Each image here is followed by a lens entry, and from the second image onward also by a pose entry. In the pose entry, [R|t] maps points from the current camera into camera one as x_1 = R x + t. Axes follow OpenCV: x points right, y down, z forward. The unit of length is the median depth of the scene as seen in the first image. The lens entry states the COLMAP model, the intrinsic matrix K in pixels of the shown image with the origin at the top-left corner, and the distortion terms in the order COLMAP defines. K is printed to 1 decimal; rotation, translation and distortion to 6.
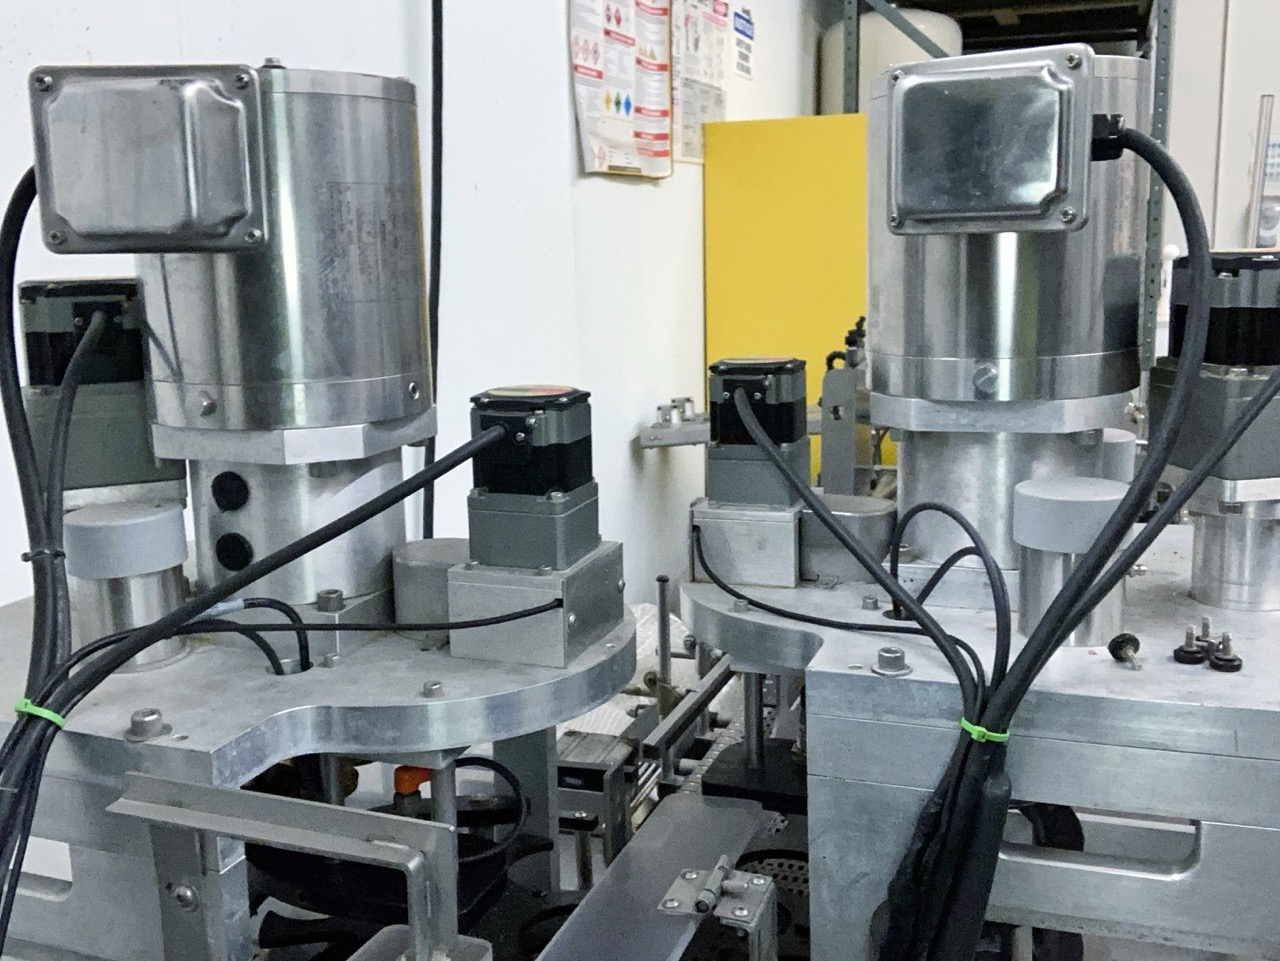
lens RADIAL K [[1322.3, 0, 636.4], [0, 1322.3, 484.0], [0, 0, 1]] dist [0.027093, 0.000000]
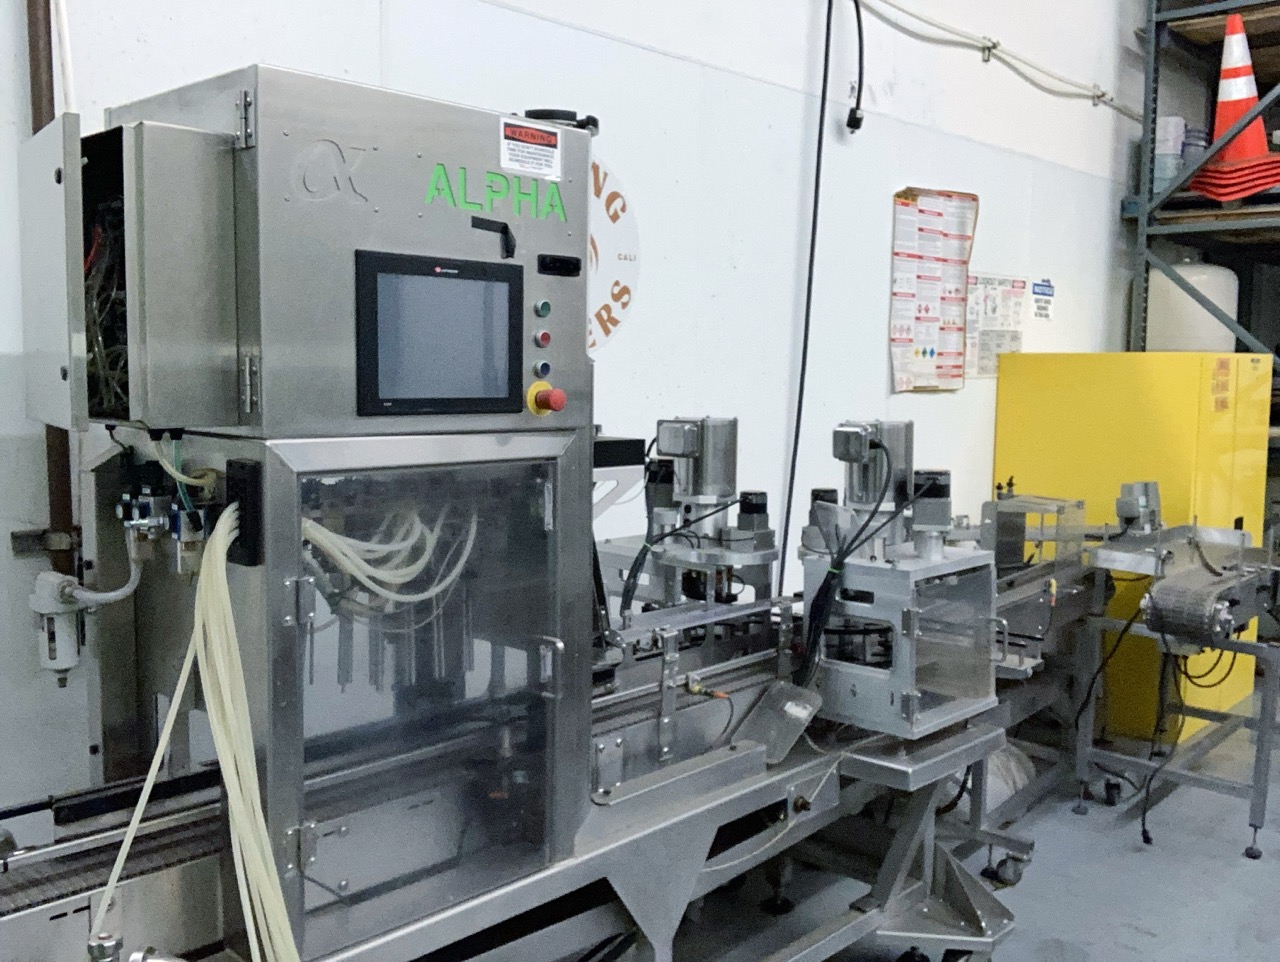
lens RADIAL K [[1196.1, 0, 638.7], [0, 1196.1, 481.7], [0, 0, 1]] dist [0.032313, 0.000000]
pose [[0.926009, 0.069866, -0.370979, 0.264433], [-0.103303, 0.992112, -0.071015, 0.056052], [0.363091, 0.104084, 0.925922, -0.719403]]
